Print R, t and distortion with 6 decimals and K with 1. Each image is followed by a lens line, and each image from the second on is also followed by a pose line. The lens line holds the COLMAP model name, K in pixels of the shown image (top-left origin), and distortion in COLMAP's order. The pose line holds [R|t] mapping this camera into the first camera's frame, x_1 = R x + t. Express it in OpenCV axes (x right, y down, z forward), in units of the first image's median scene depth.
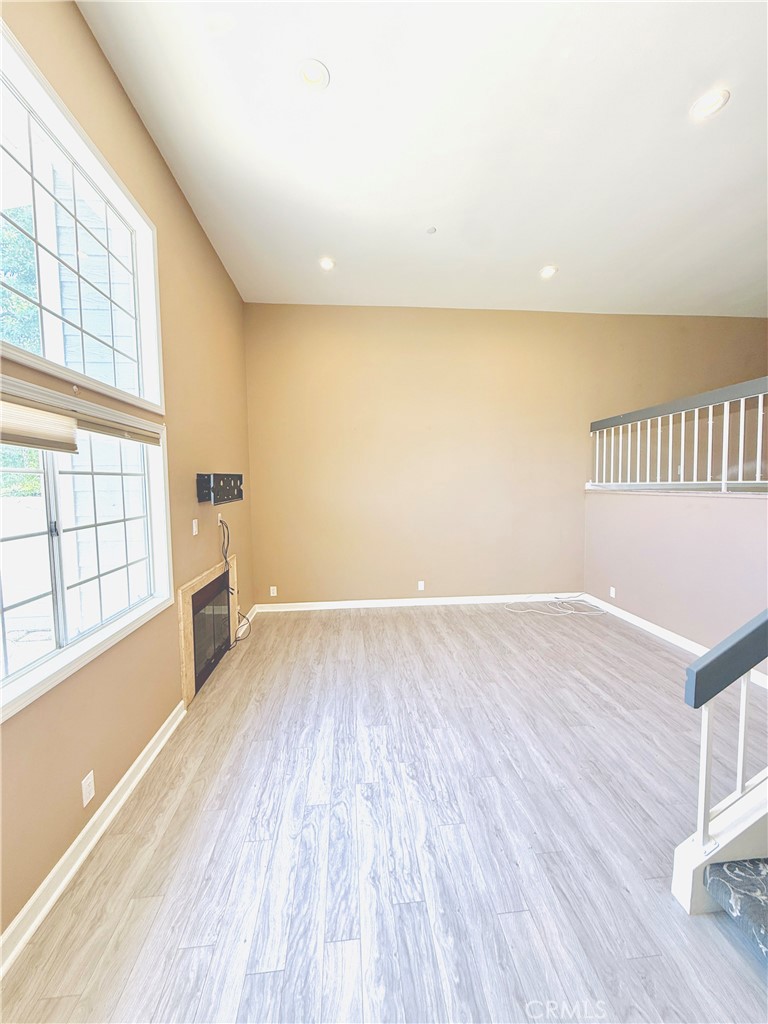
lens RADIAL K [[409.5, 0, 382.4], [0, 409.5, 508.8], [0, 0, 1]] dist [0.001091, -0.000106]
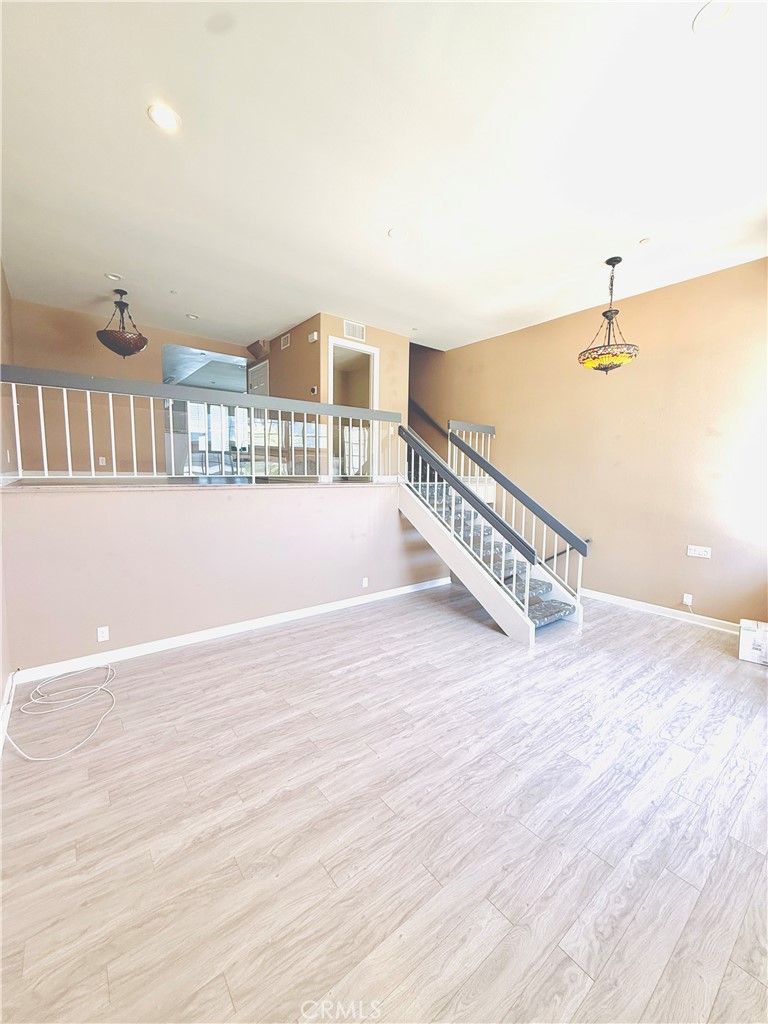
lens RADIAL K [[409.5, 0, 382.4], [0, 409.5, 508.8], [0, 0, 1]] dist [0.001091, -0.000106]
pose [[-0.550626, -0.071684, 0.831669, -0.407600], [0.044098, 0.992417, 0.114736, -0.101805], [-0.833587, 0.099852, -0.543289, 1.527996]]
